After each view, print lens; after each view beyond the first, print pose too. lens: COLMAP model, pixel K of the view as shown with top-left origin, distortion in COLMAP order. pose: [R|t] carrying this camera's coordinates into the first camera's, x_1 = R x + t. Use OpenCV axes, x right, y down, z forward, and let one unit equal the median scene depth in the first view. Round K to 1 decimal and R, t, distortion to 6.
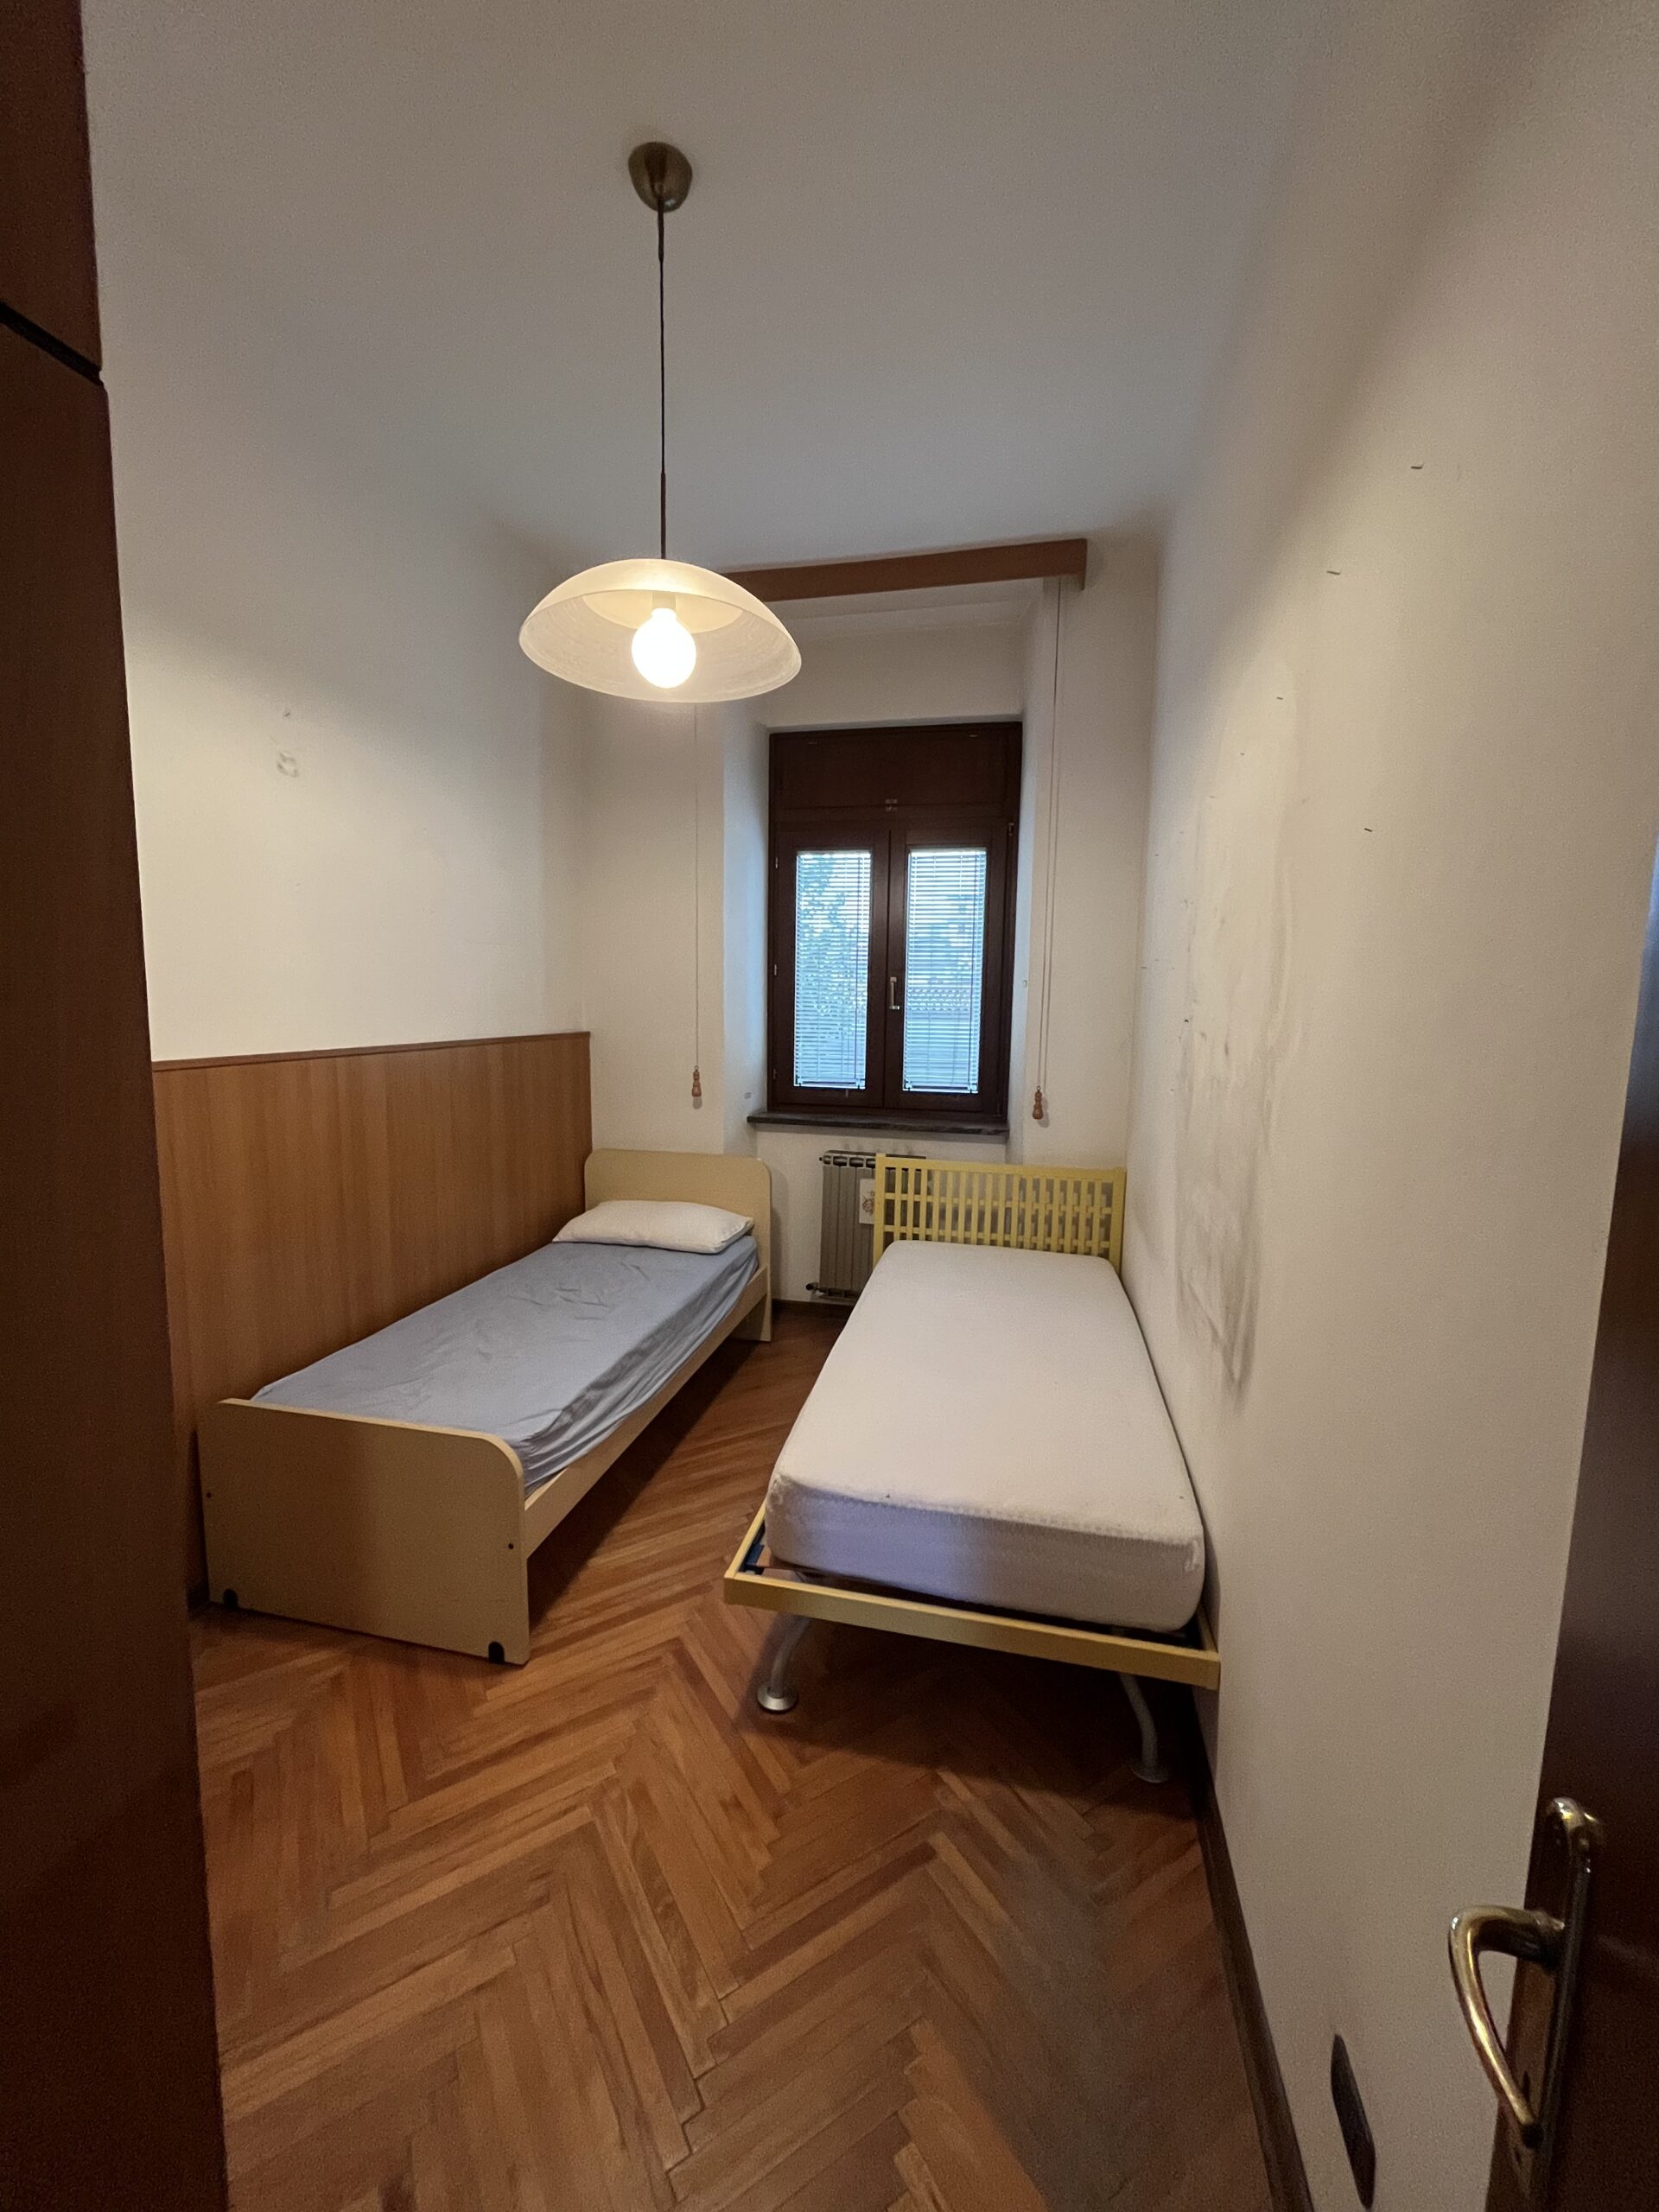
lens RADIAL K [[894.9, 0, 814.7], [0, 894.9, 1134.7], [0, 0, 1]] dist [0.000474, -0.000005]
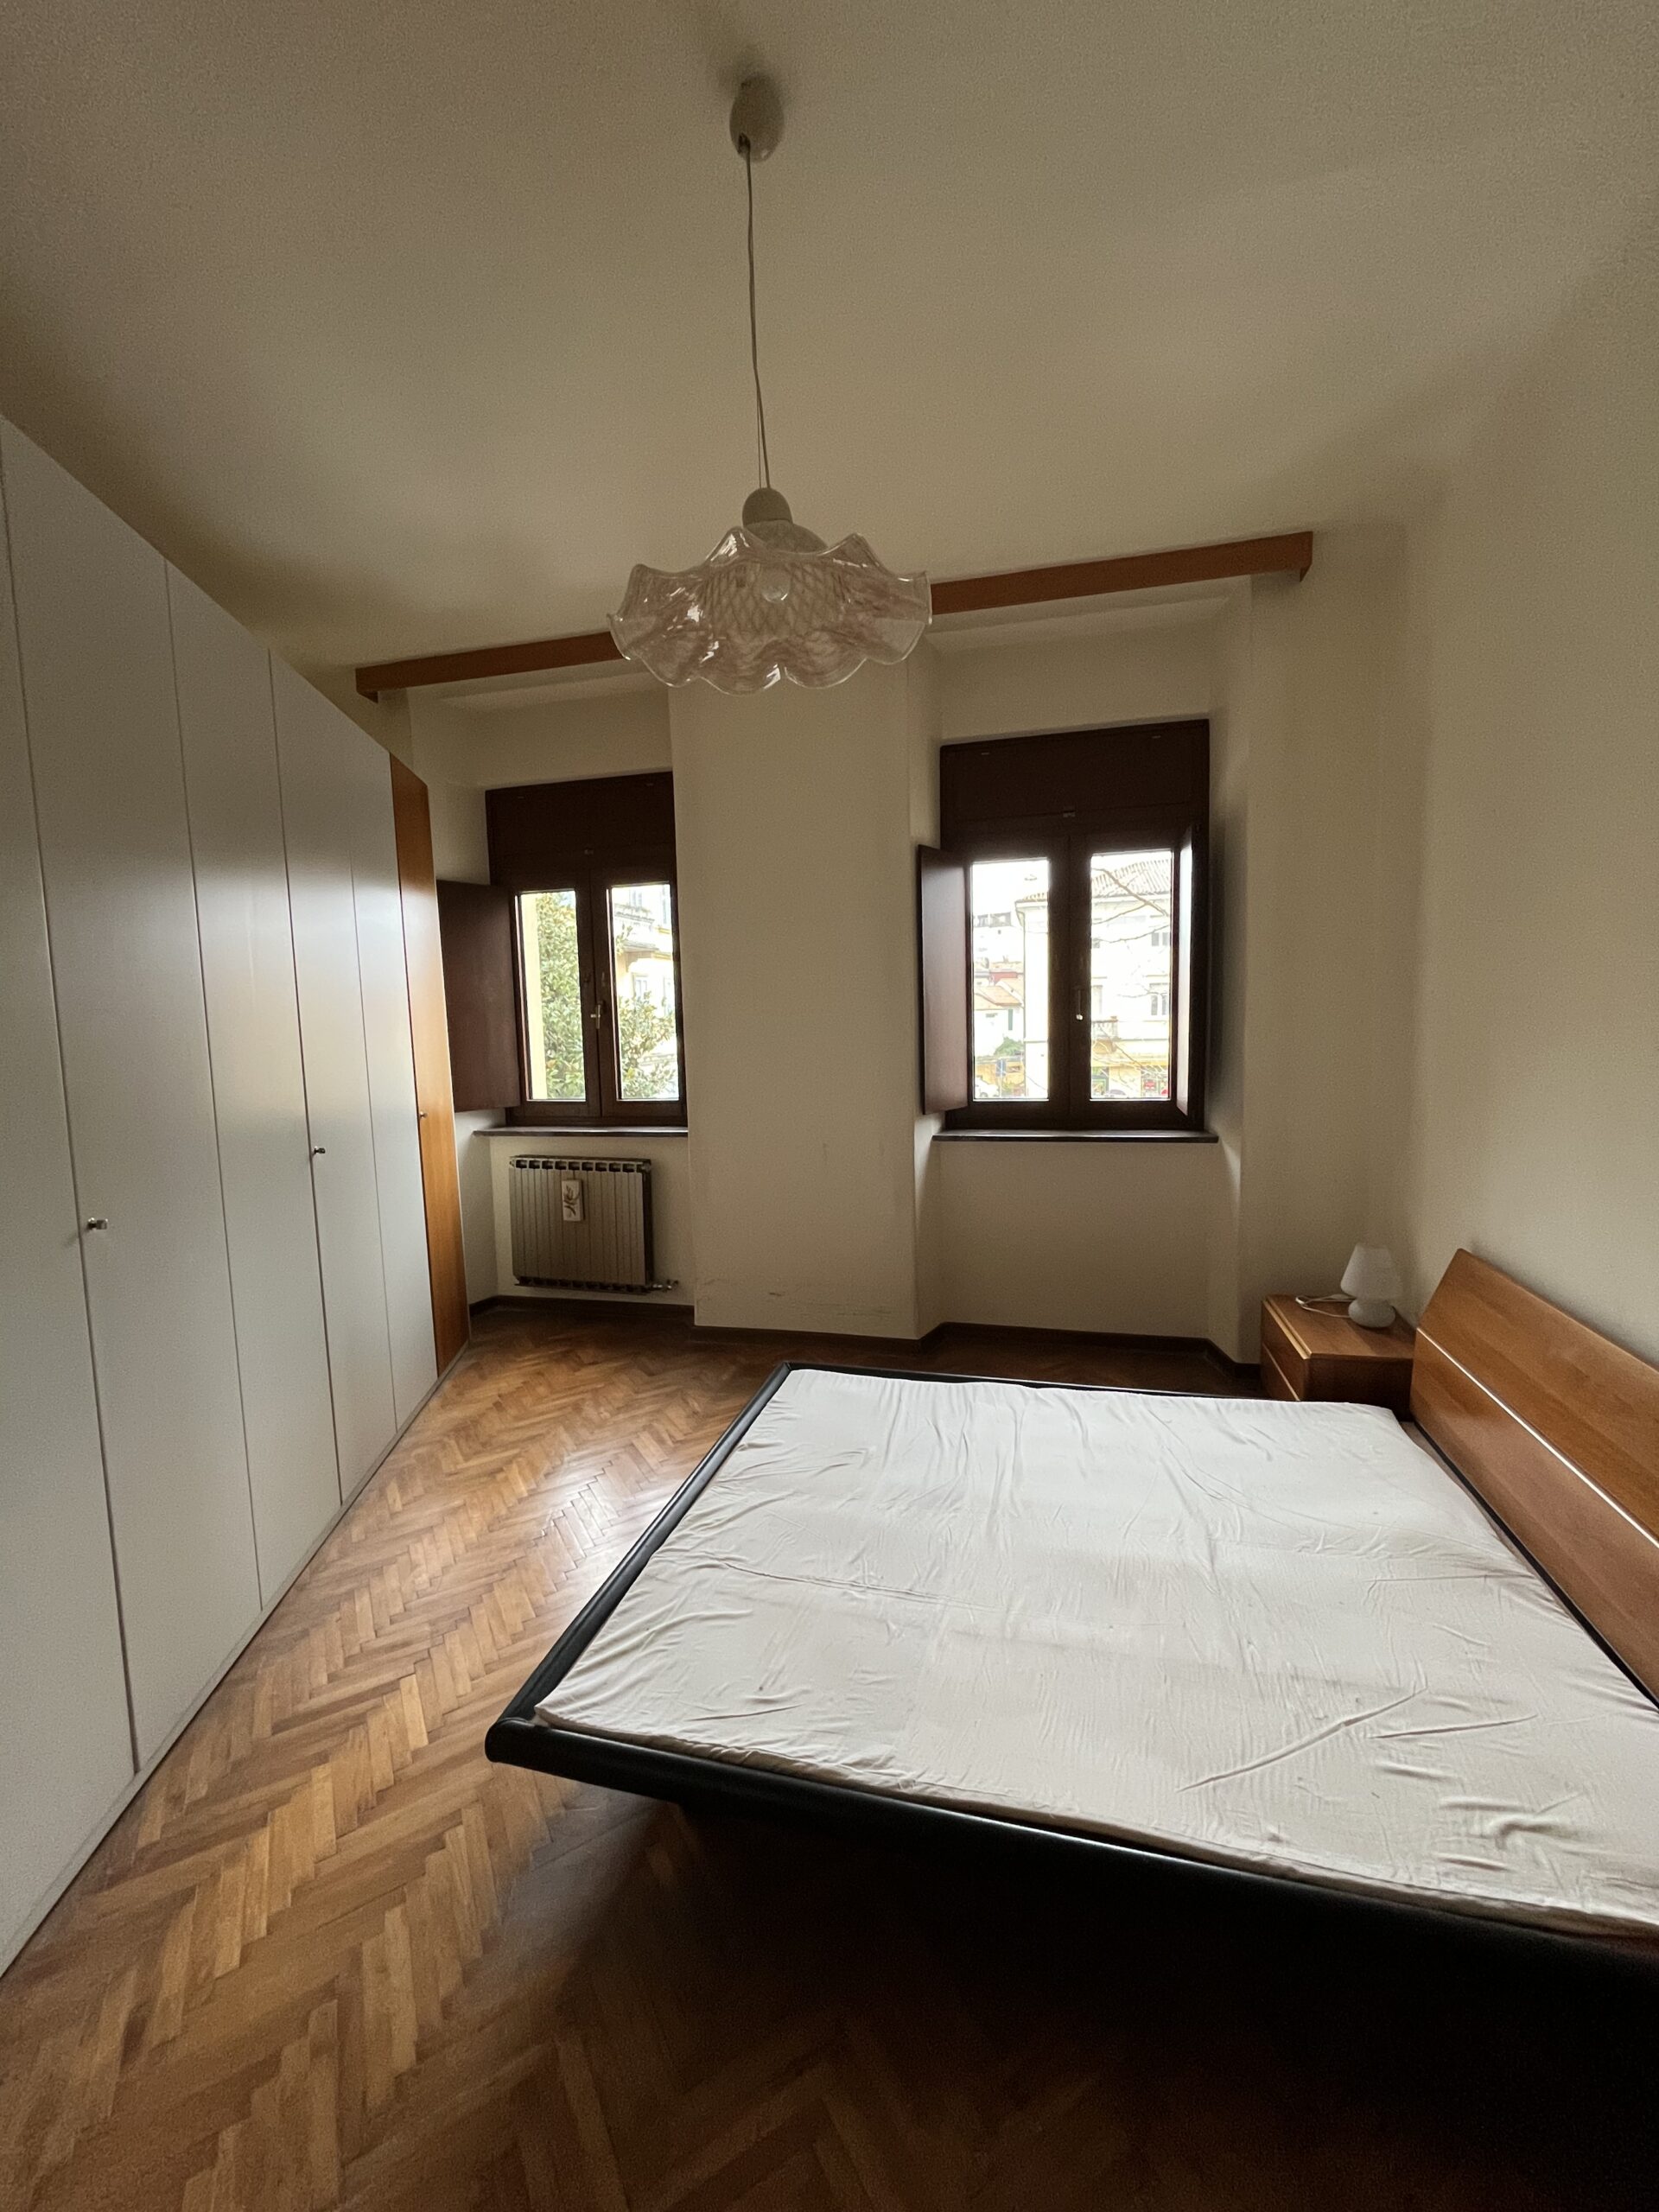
lens RADIAL K [[894.9, 0, 834.9], [0, 894.9, 1091.0], [0, 0, 1]] dist [0.000474, -0.000005]
pose [[0.999053, -0.039435, -0.018384, -0.170157], [0.038216, 0.997313, -0.062500, -0.012035], [0.020799, 0.061739, 0.997876, 0.038659]]
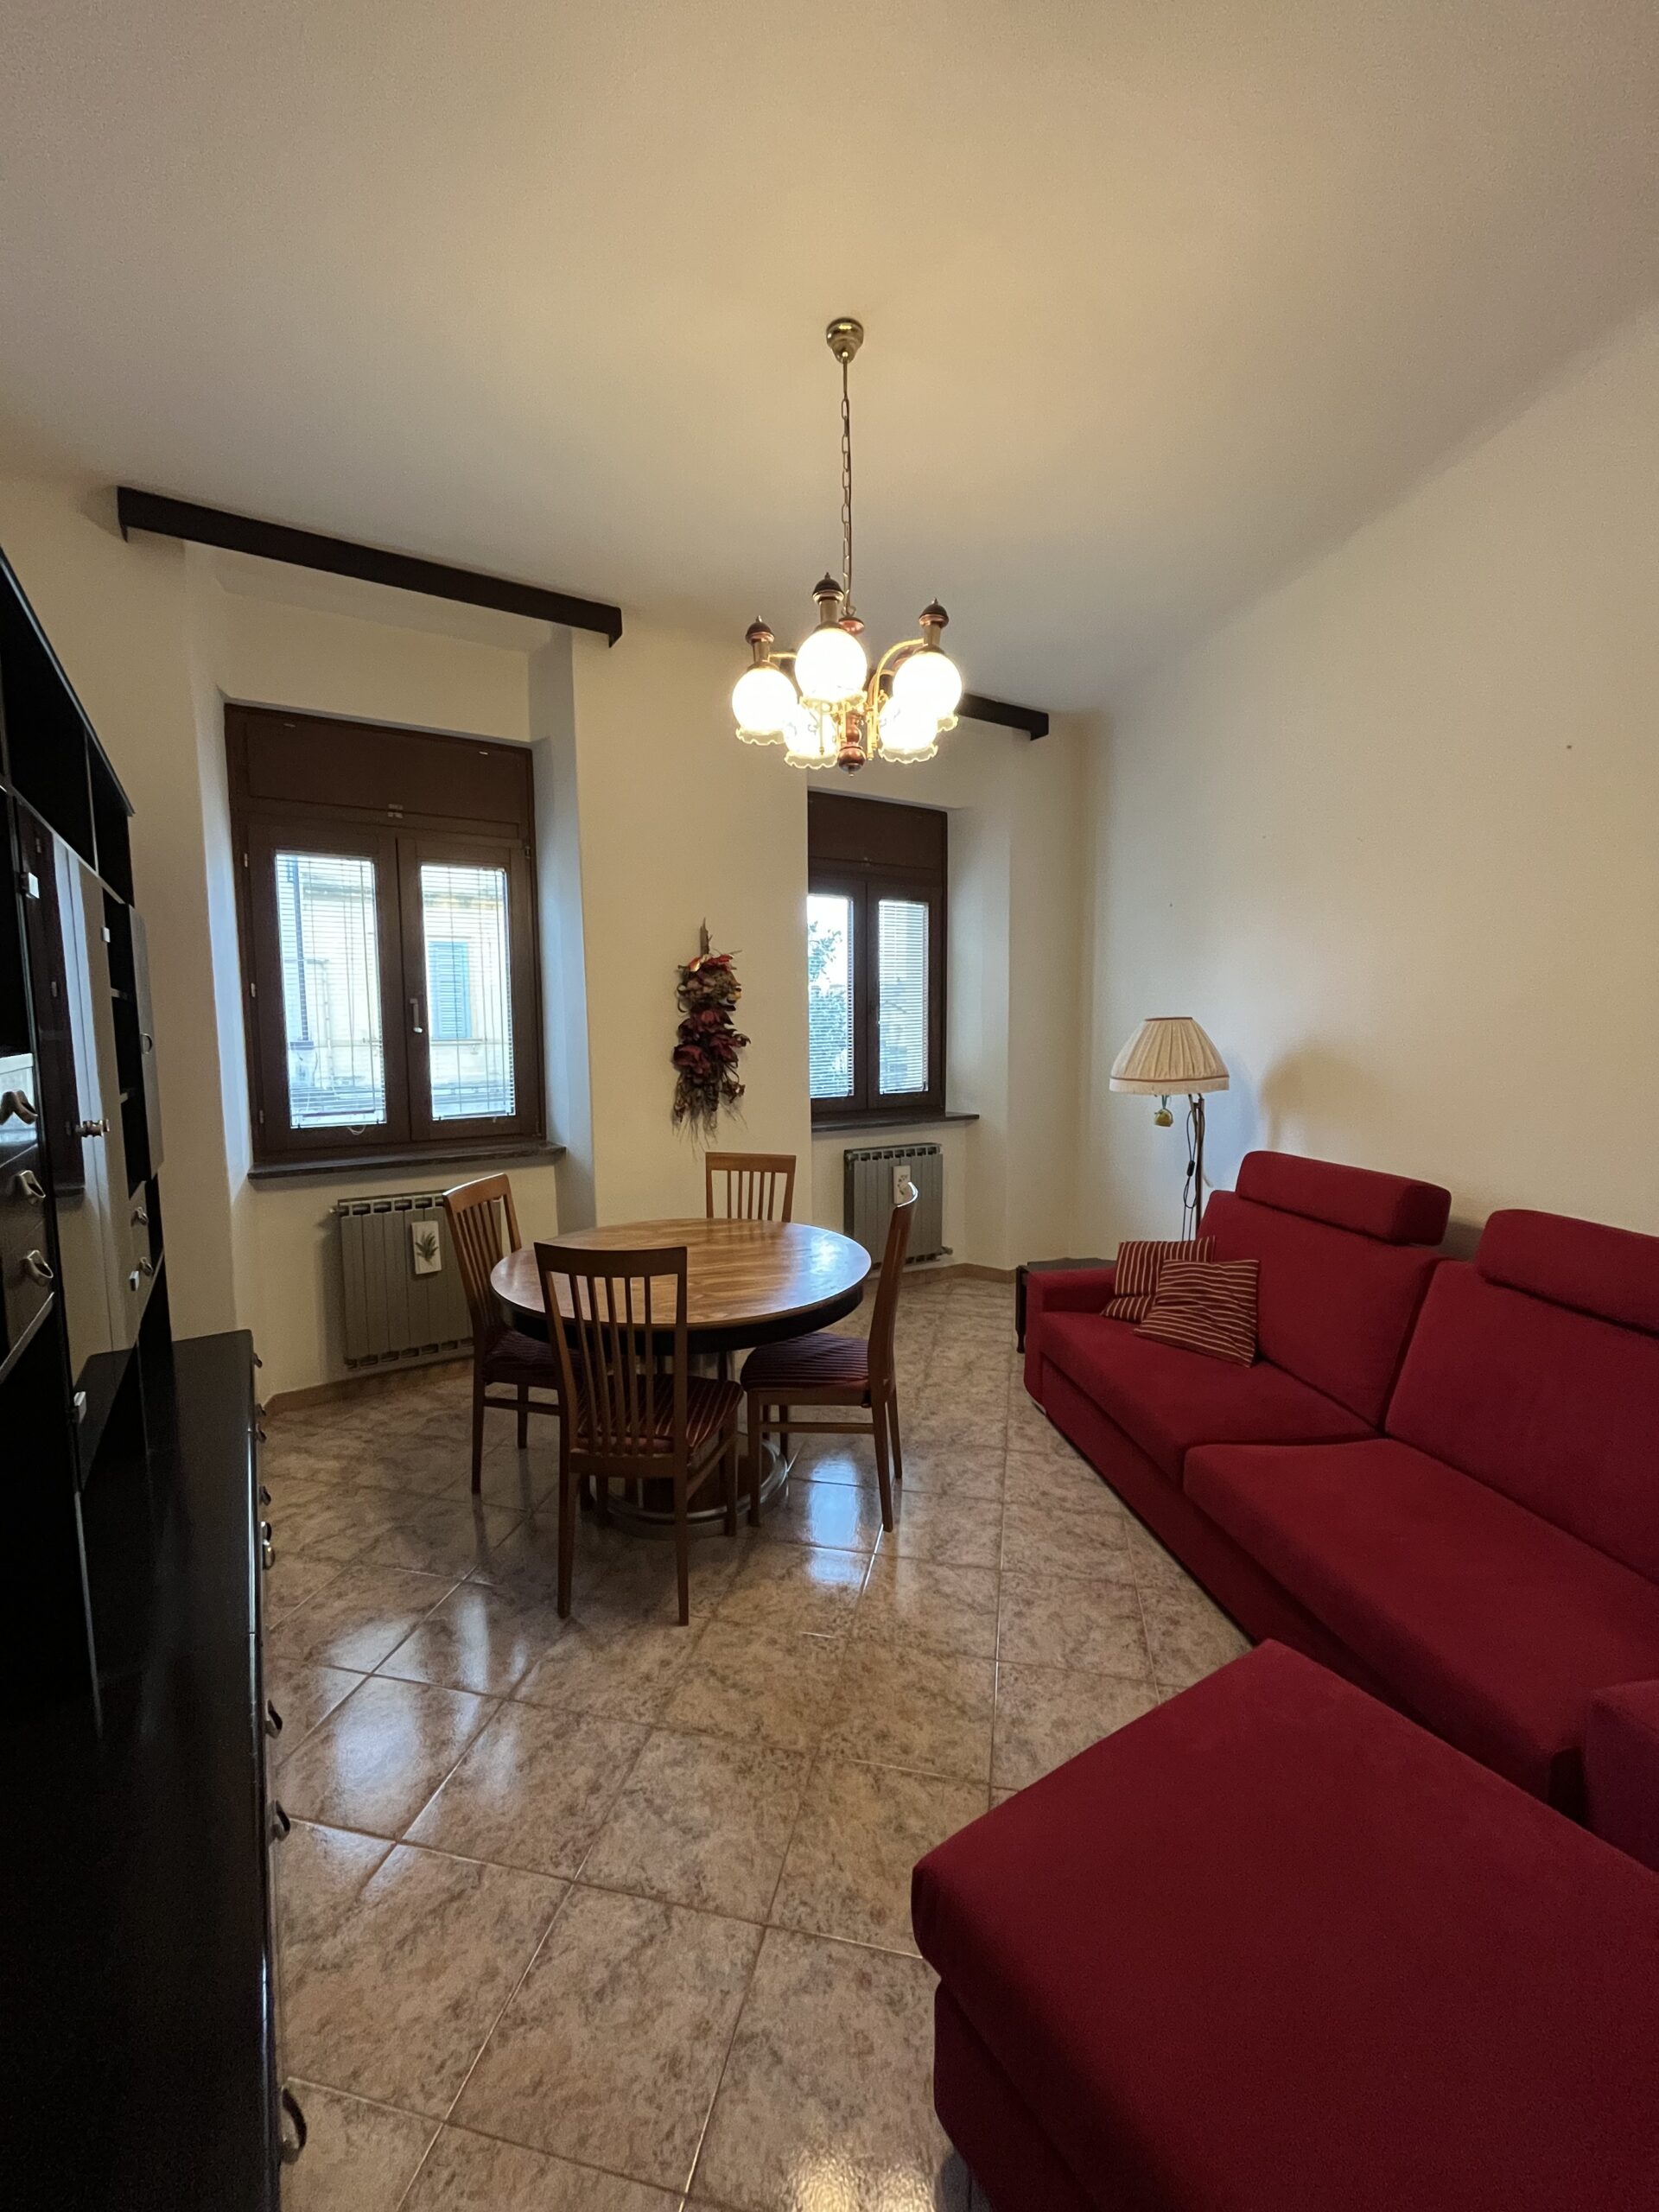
lens RADIAL K [[894.9, 0, 817.9], [0, 894.9, 1114.1], [0, 0, 1]] dist [0.000474, -0.000005]
pose [[0.698559, -0.109000, 0.707202, -0.300931], [0.135416, 0.990608, 0.018920, -0.020191], [-0.702622, 0.082549, 0.706758, 0.072013]]
